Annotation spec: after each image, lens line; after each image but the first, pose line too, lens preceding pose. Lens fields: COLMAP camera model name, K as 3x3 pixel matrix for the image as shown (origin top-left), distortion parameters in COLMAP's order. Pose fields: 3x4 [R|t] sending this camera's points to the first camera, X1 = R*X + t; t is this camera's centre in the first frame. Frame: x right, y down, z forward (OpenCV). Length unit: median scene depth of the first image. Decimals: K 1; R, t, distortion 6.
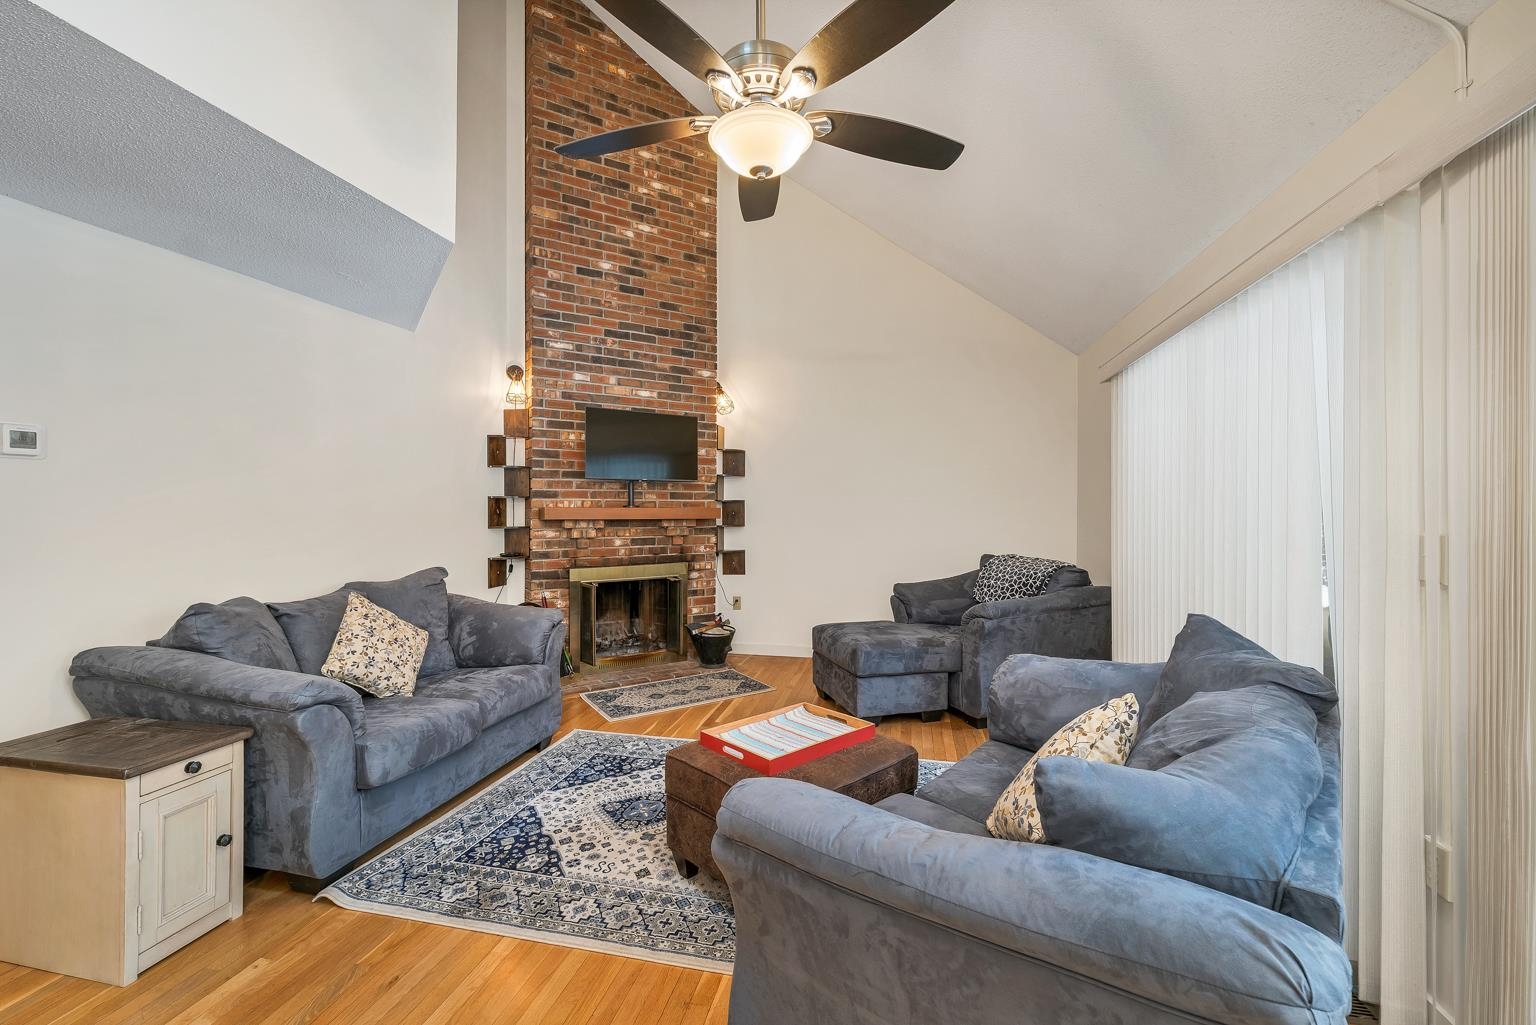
lens RADIAL K [[652.0, 0, 763.9], [0, 652.0, 502.4], [0, 0, 1]] dist [-0.000510, -0.000153]
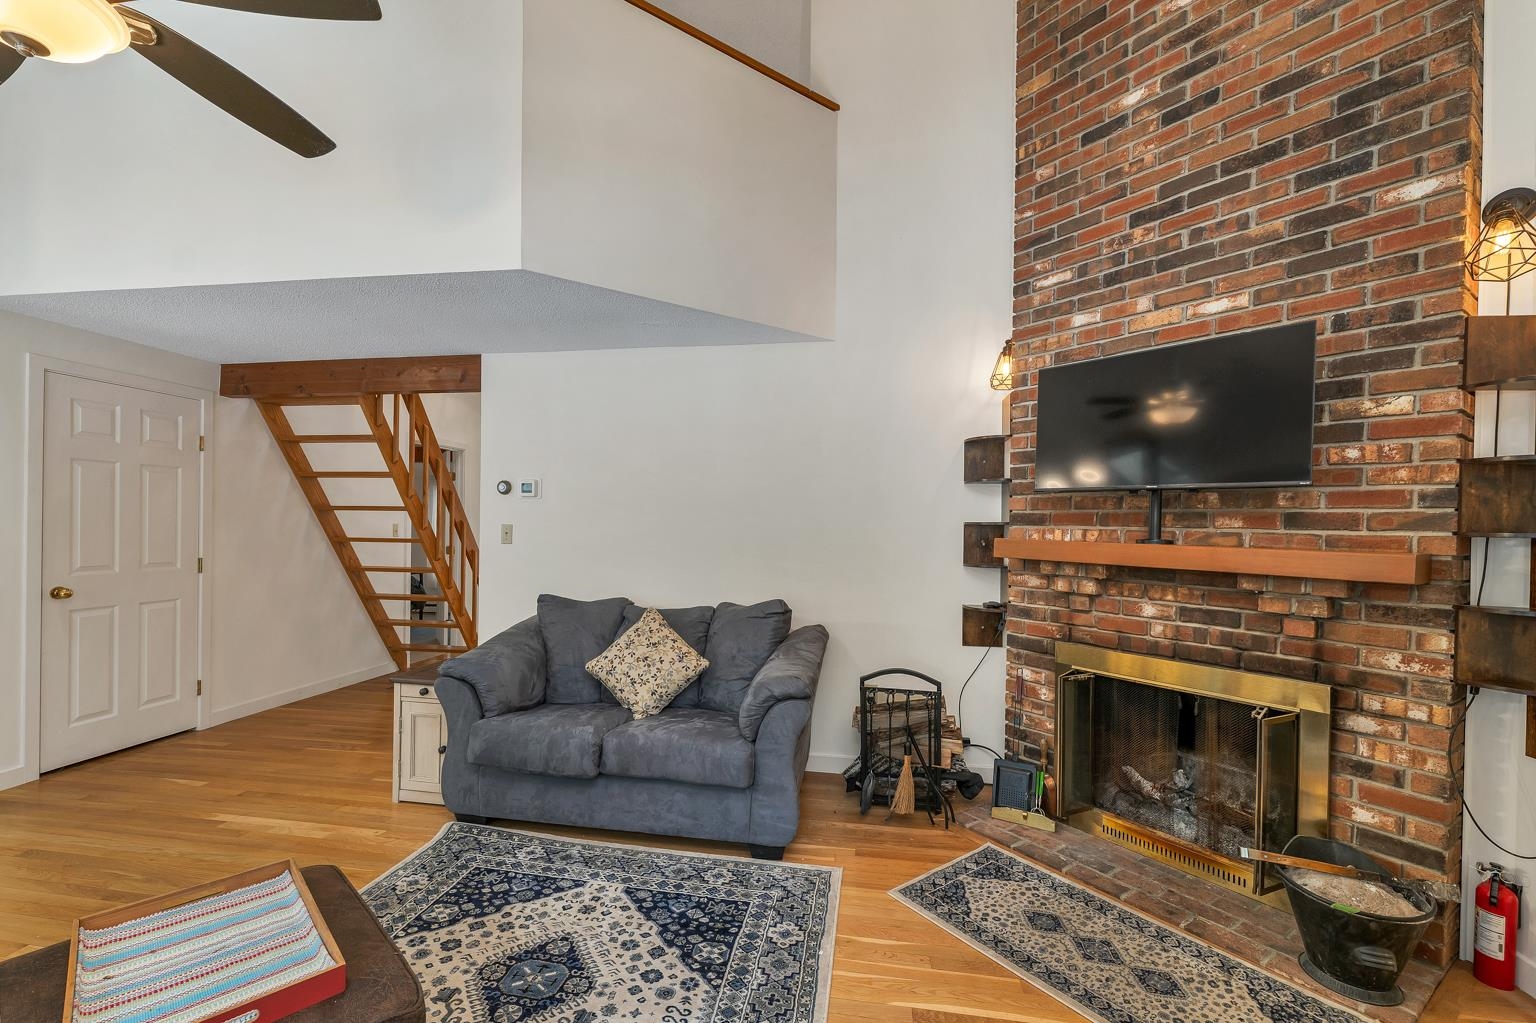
lens RADIAL K [[643.7, 0, 762.6], [0, 643.7, 528.8], [0, 0, 1]] dist [-0.000080, -0.000123]
pose [[0.057854, 0.005902, -0.998308, 0.285188], [-0.015685, 0.999864, 0.005002, -0.002021], [0.998202, 0.015369, 0.057938, 0.686312]]
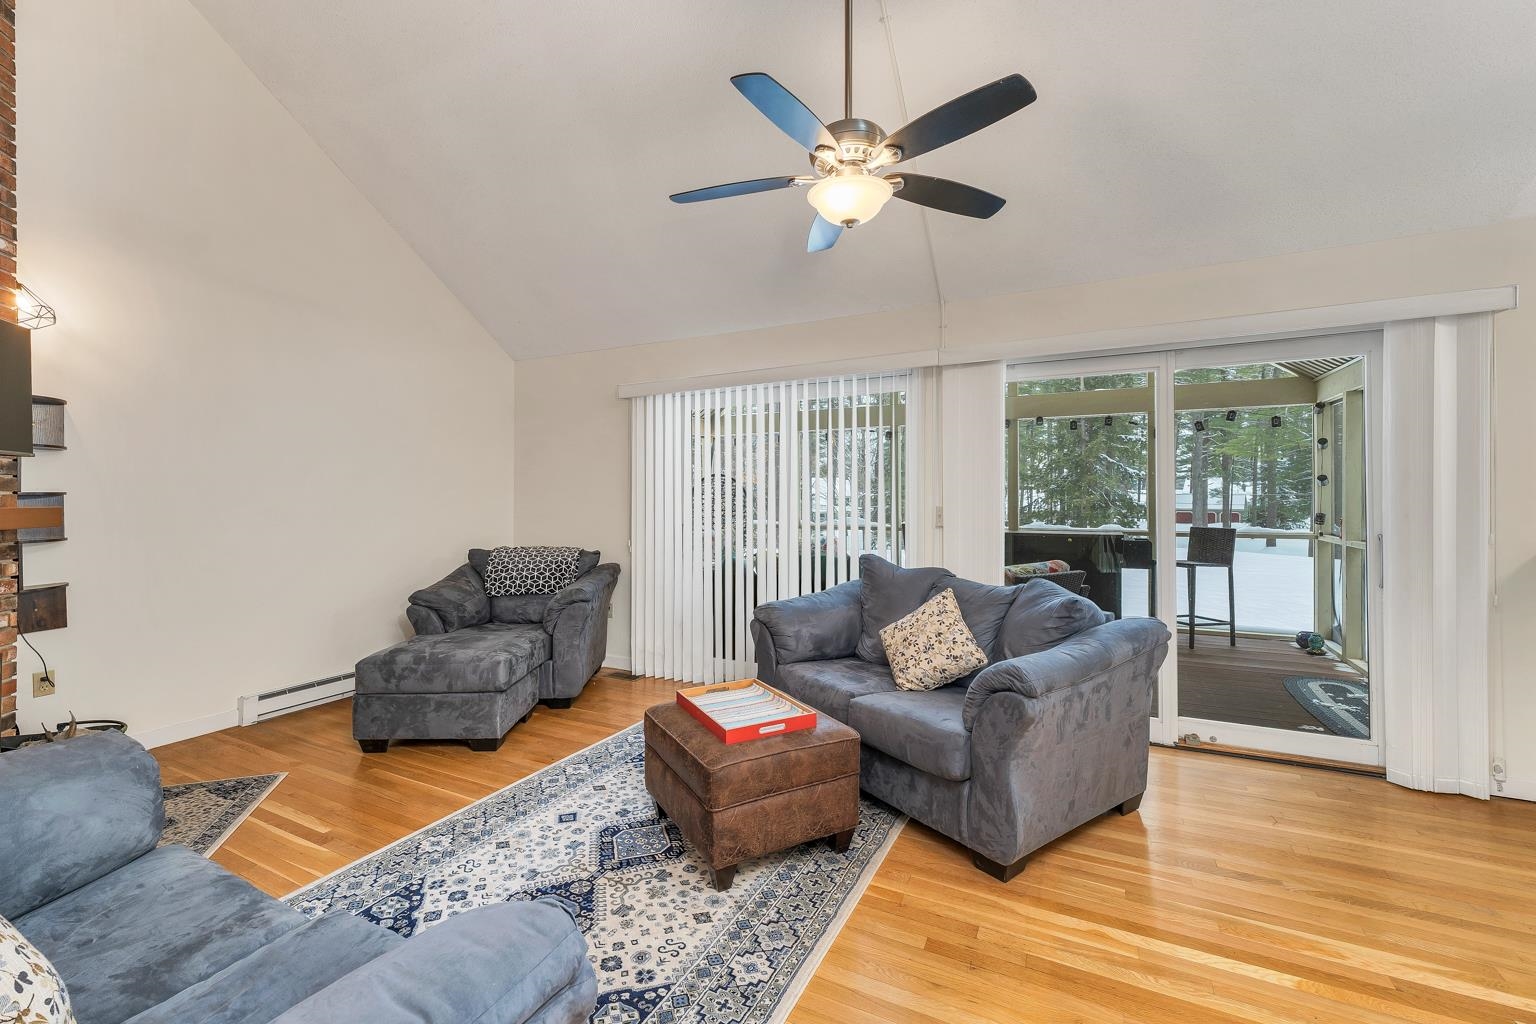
lens RADIAL K [[644.6, 0, 767.2], [0, 644.6, 496.8], [0, 0, 1]] dist [0.001562, 0.000171]
pose [[0.250073, -0.003311, 0.968221, -0.477003], [0.003964, 0.999989, 0.002396, 0.001019], [-0.968219, 0.003238, 0.250083, 0.332594]]
